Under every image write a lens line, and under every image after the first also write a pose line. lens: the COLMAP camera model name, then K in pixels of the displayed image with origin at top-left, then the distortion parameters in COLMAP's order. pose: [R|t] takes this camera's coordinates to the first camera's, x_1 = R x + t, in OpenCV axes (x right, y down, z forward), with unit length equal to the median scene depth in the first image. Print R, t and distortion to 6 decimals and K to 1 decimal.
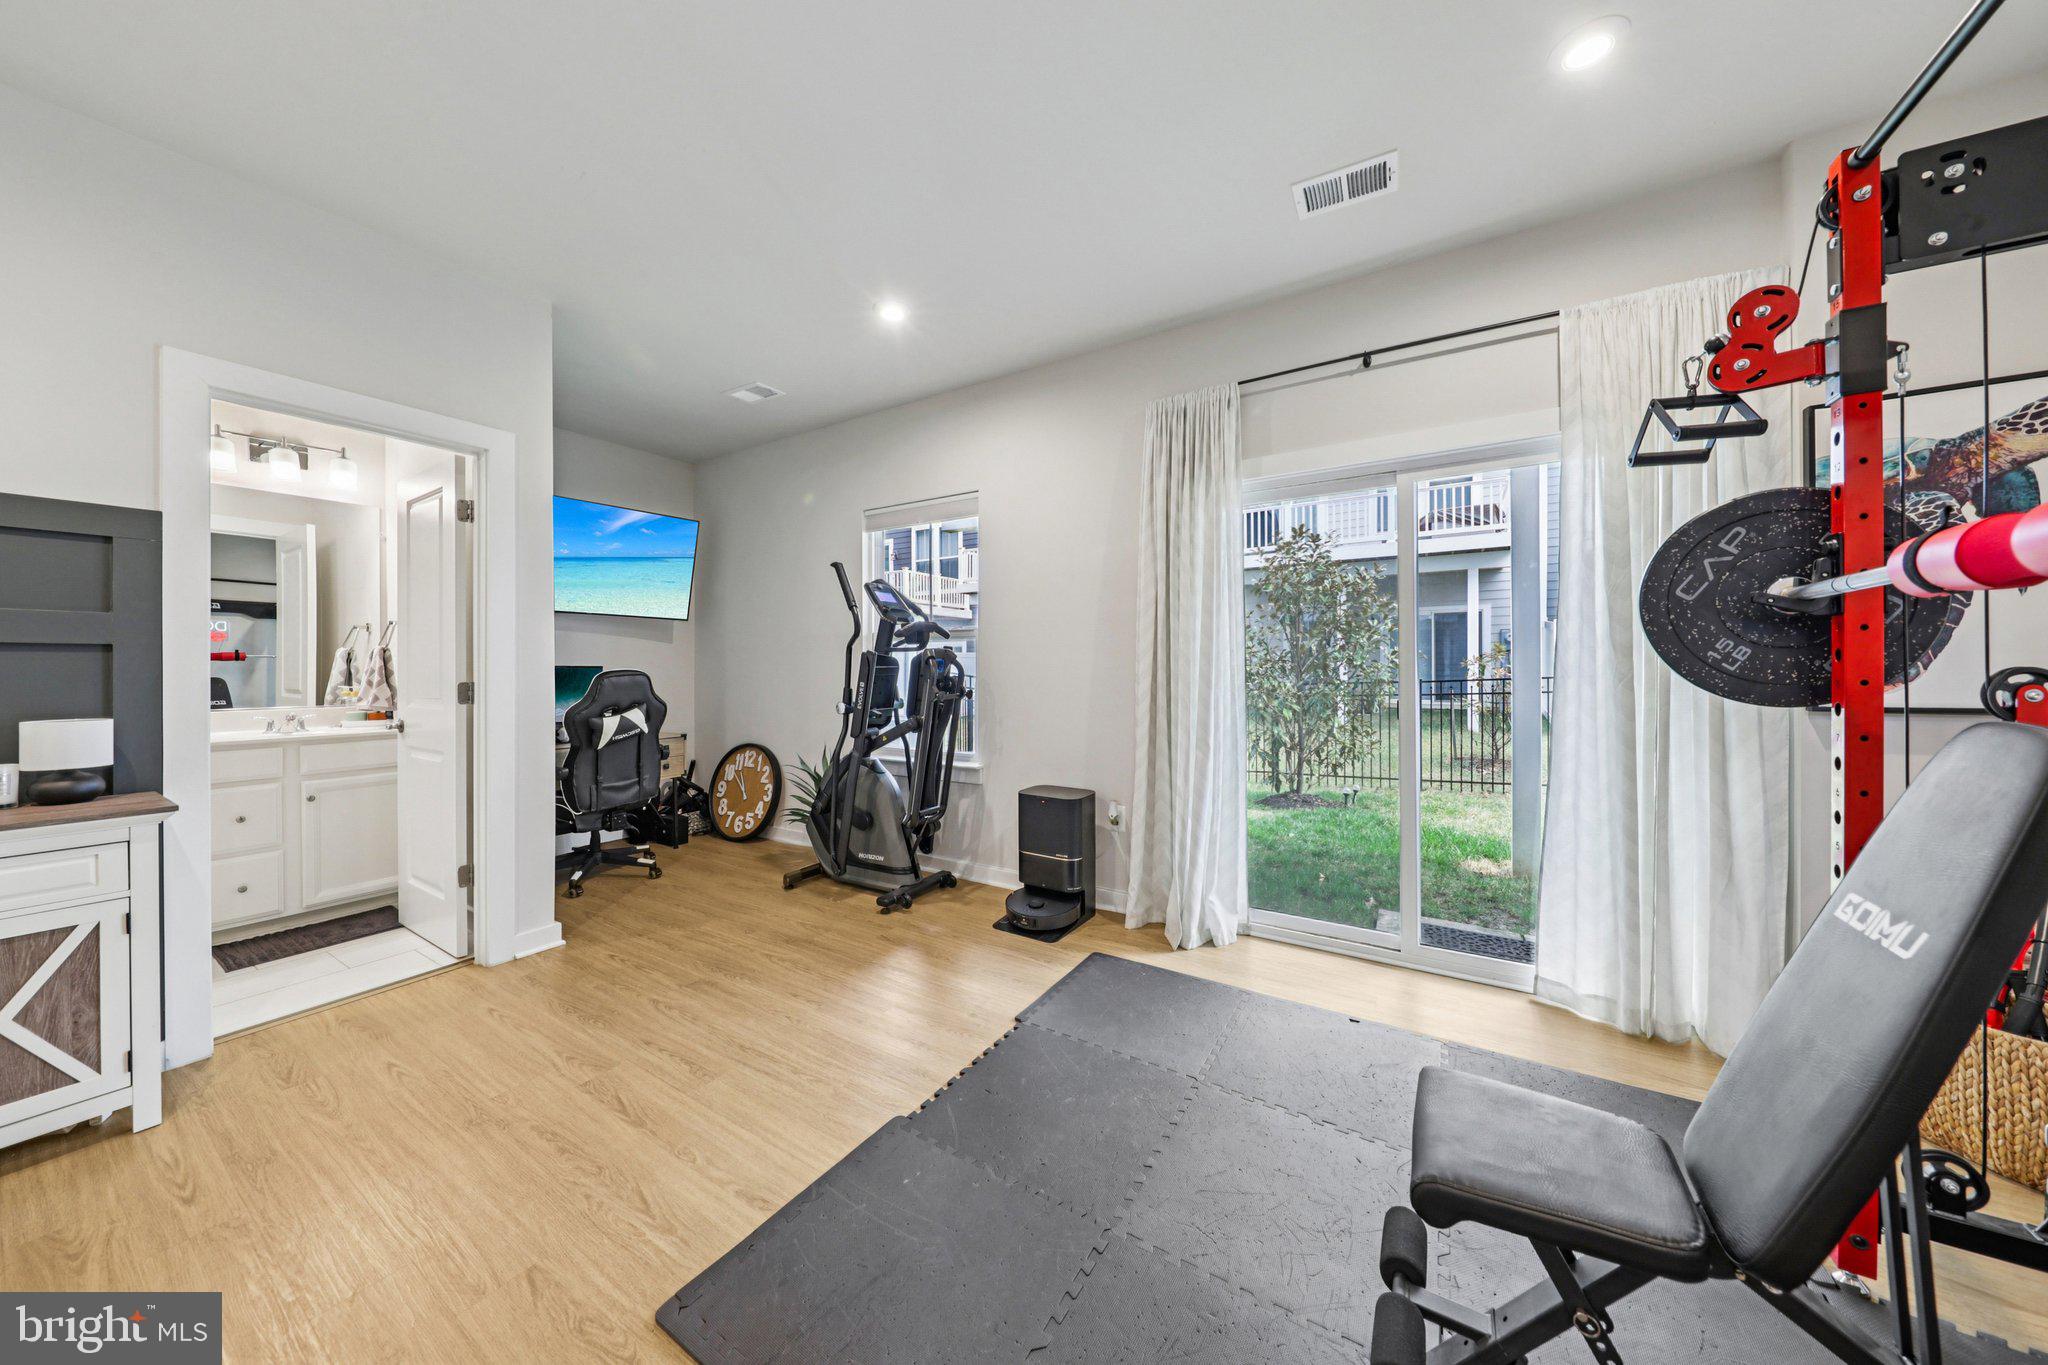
lens RADIAL K [[672.7, 0, 1014.3], [0, 672.7, 670.9], [0, 0, 1]] dist [0.012698, -0.000114]
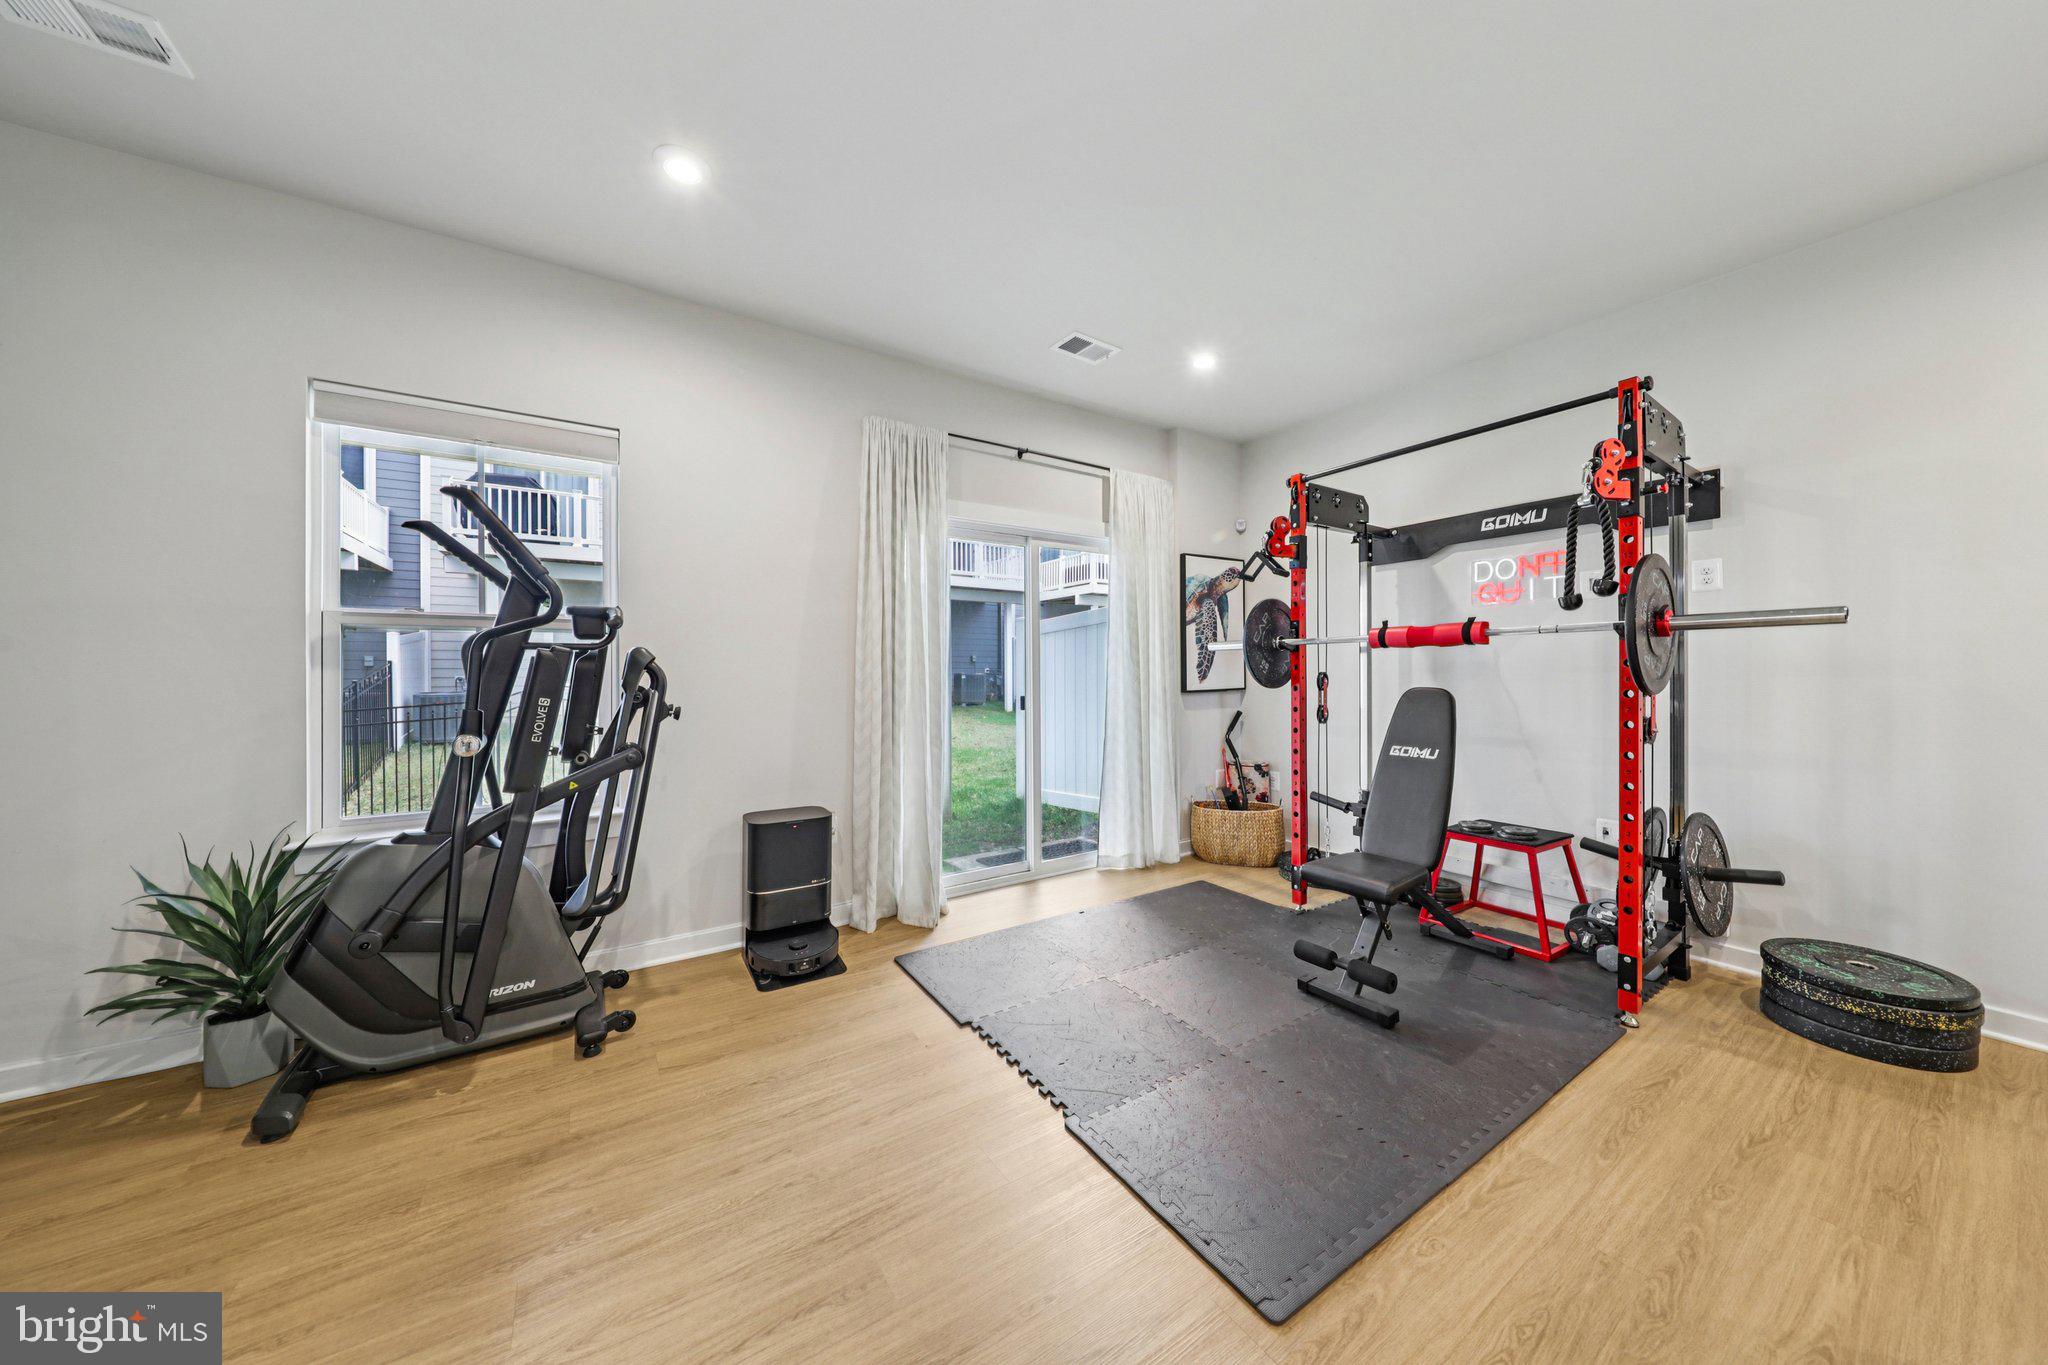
lens RADIAL K [[672.7, 0, 1014.3], [0, 672.7, 670.9], [0, 0, 1]] dist [0.012698, -0.000114]
pose [[0.418654, 0.003615, 0.908139, -0.678851], [0.007817, 0.999941, -0.007583, 0.000749], [-0.908112, 0.010273, 0.418601, 0.394144]]
